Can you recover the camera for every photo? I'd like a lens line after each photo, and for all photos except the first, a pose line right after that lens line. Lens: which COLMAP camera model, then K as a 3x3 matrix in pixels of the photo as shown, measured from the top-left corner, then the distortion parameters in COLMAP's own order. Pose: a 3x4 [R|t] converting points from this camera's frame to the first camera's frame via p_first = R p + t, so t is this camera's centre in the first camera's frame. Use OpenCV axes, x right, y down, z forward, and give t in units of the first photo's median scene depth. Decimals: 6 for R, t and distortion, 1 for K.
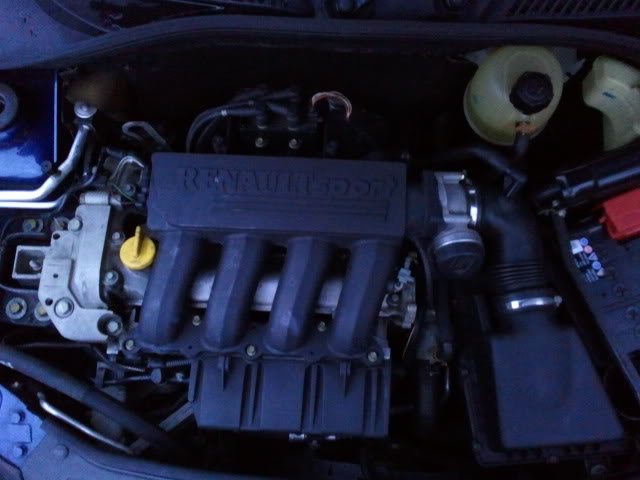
lens RADIAL K [[617.7, 0, 320.0], [0, 617.7, 240.0], [0, 0, 1]] dist [0.007016, -0.000541]
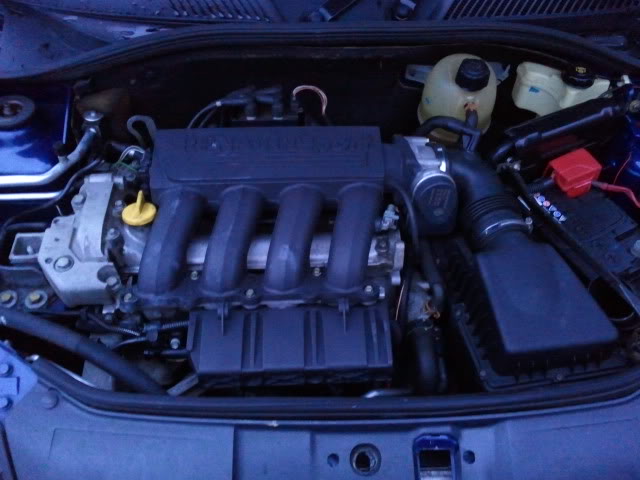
lens RADIAL K [[617.7, 0, 320.0], [0, 617.7, 240.0], [0, 0, 1]] dist [0.007016, -0.000541]
pose [[0.994592, -0.051822, 0.090007, -0.083099], [0.083190, 0.916332, -0.391683, 0.500684], [-0.062178, 0.397053, 0.915687, 0.025725]]
